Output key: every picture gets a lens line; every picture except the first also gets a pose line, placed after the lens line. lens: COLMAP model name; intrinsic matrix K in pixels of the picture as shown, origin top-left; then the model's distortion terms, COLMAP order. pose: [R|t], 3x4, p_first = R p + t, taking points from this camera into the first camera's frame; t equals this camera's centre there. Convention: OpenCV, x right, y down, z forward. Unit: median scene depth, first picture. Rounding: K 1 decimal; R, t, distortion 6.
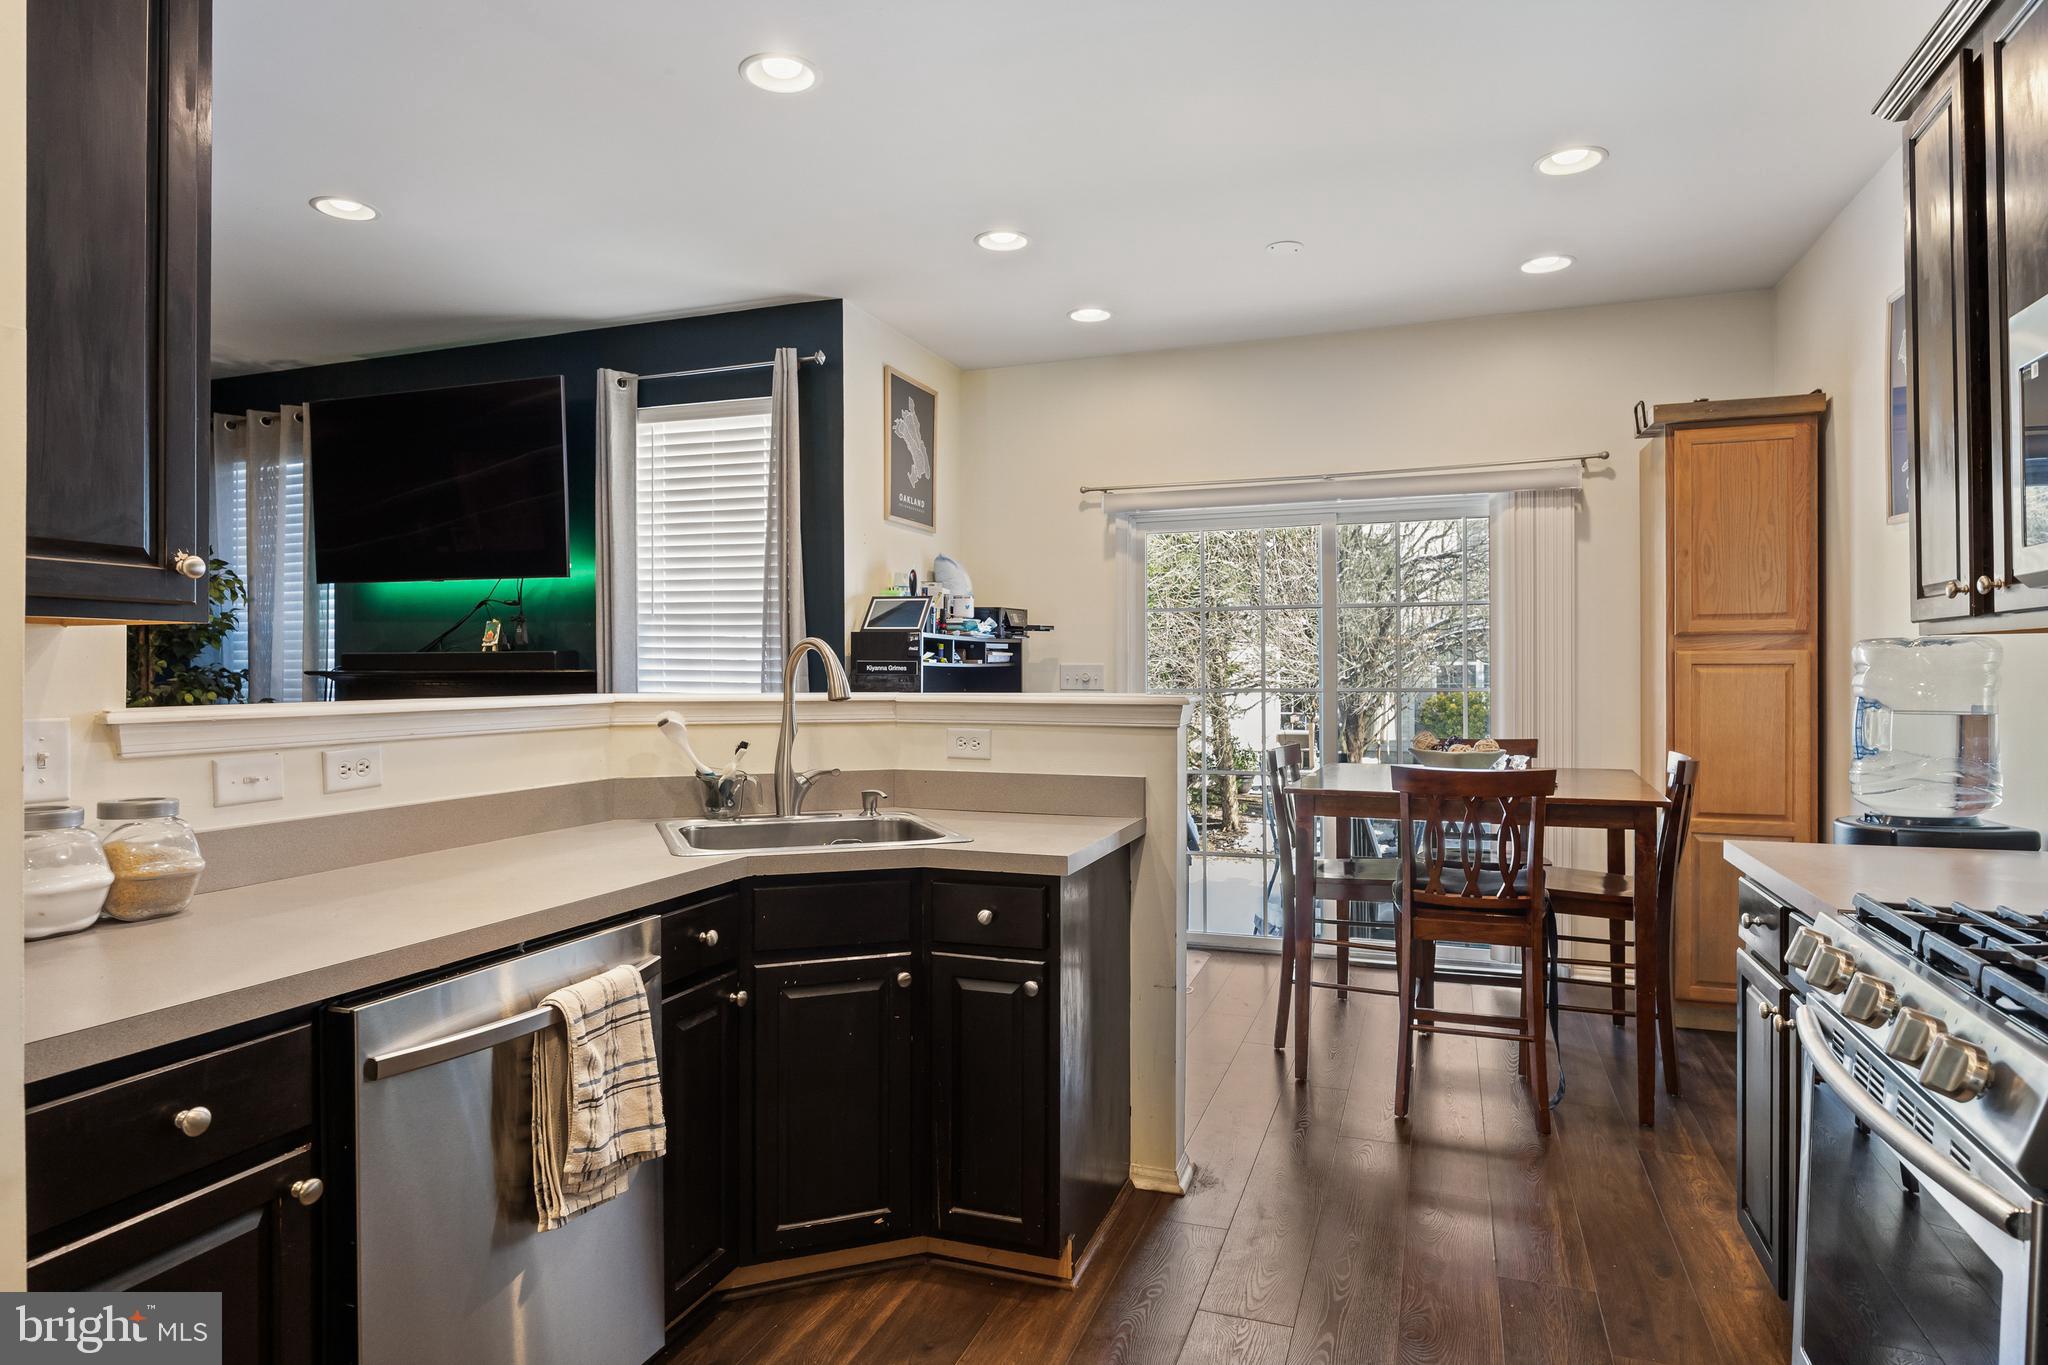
lens RADIAL K [[1155.2, 0, 1026.5], [0, 1155.2, 649.6], [0, 0, 1]] dist [-0.017041, -0.001140]
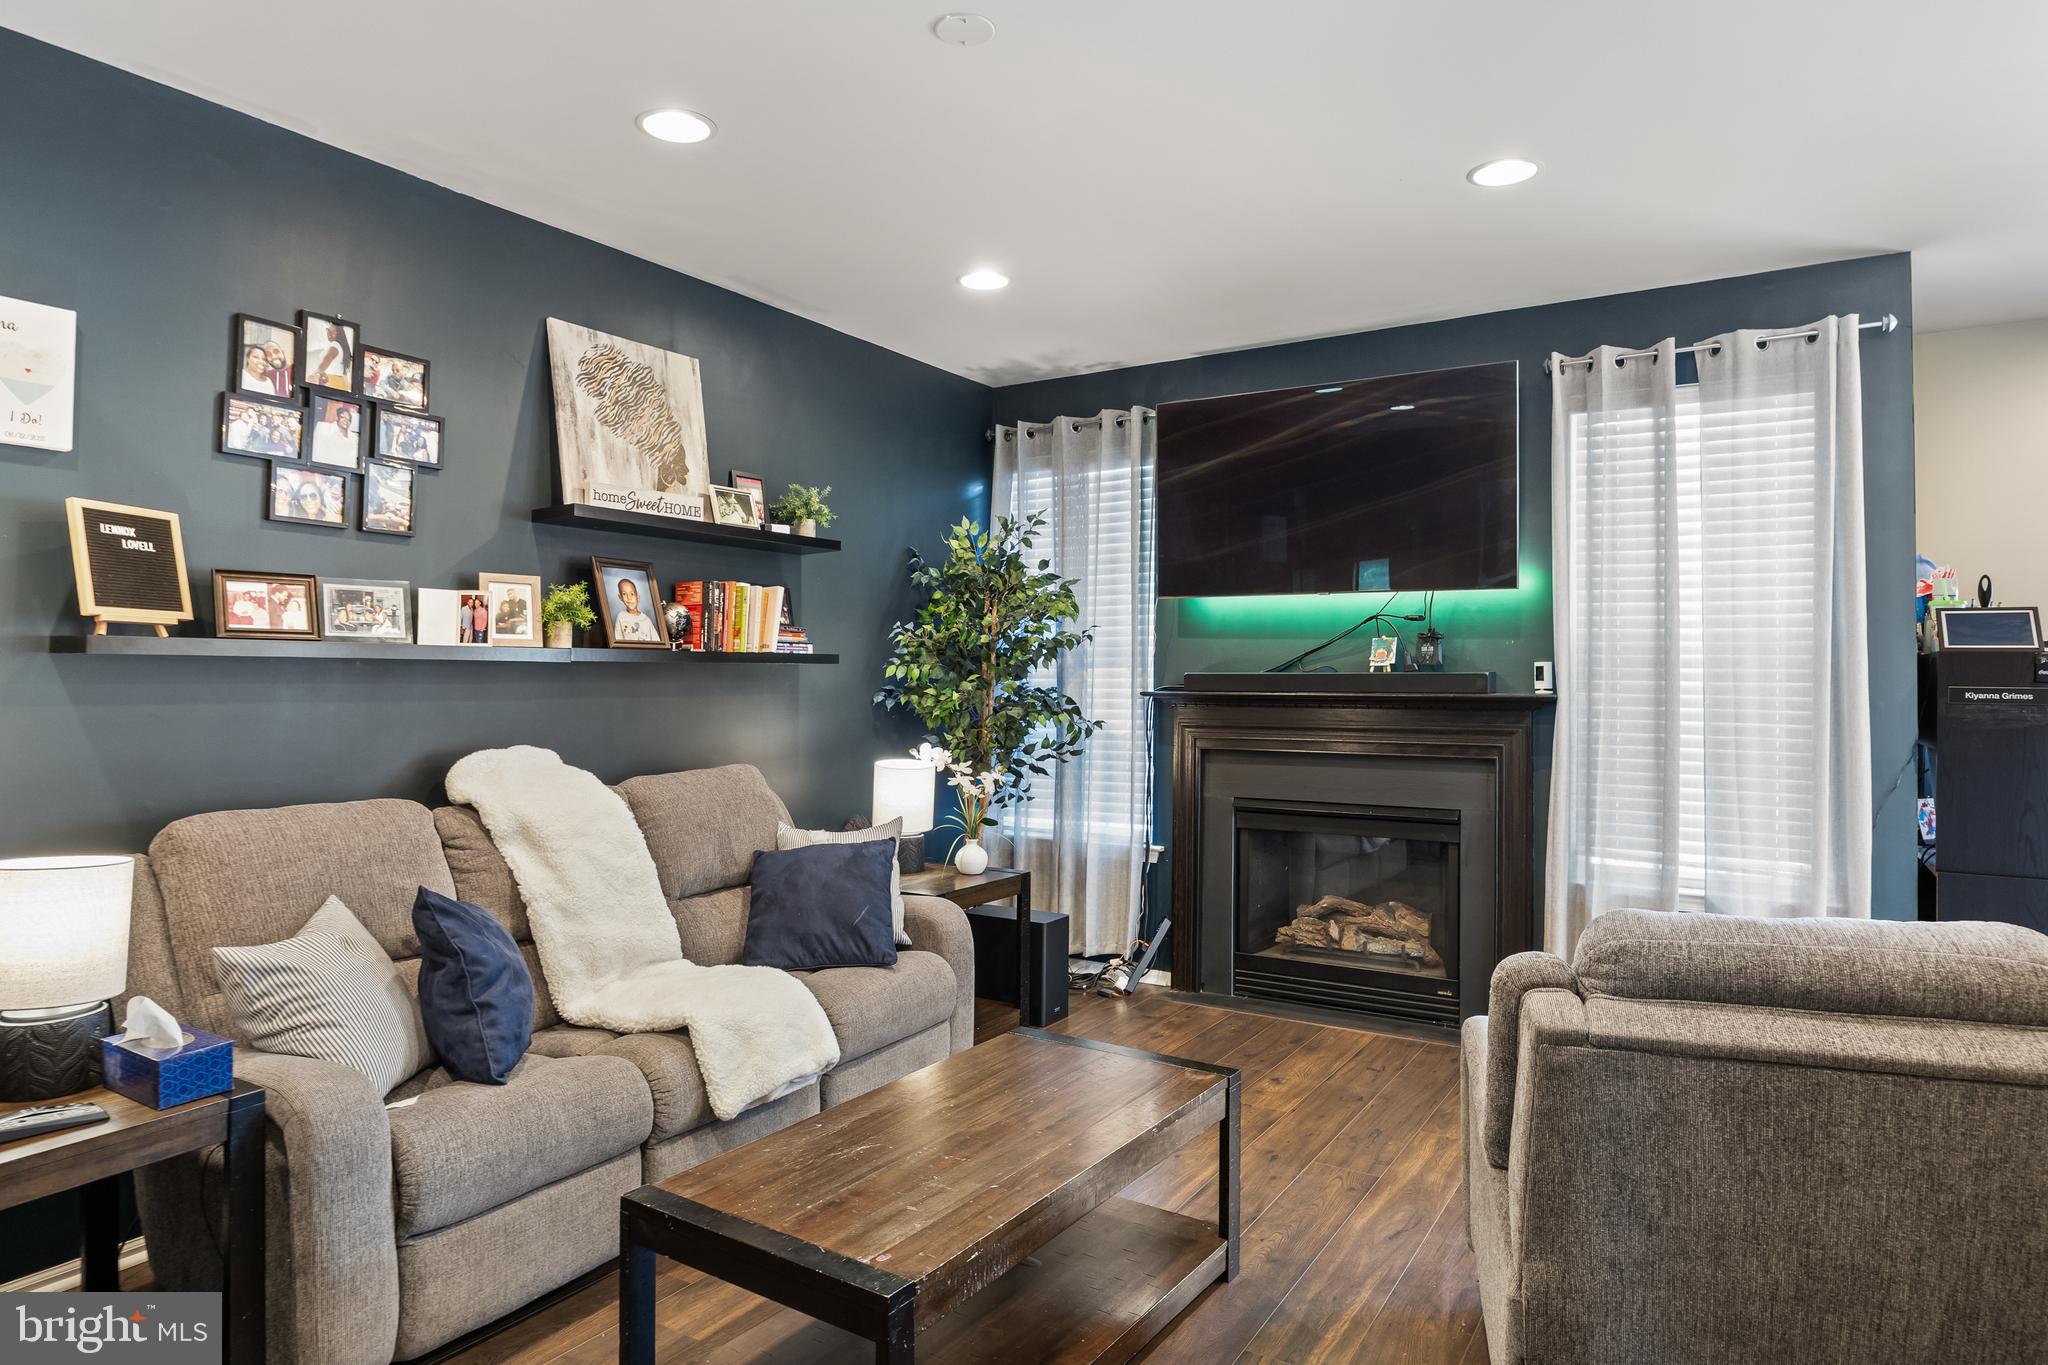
lens RADIAL K [[1181.8, 0, 1035.2], [0, 1181.8, 669.1], [0, 0, 1]] dist [-0.020959, 0.002460]
pose [[0.977545, 0.002173, -0.210714, -0.830676], [-0.000263, 0.999959, 0.009091, -0.014014], [0.210725, -0.008831, 0.977505, 0.057569]]
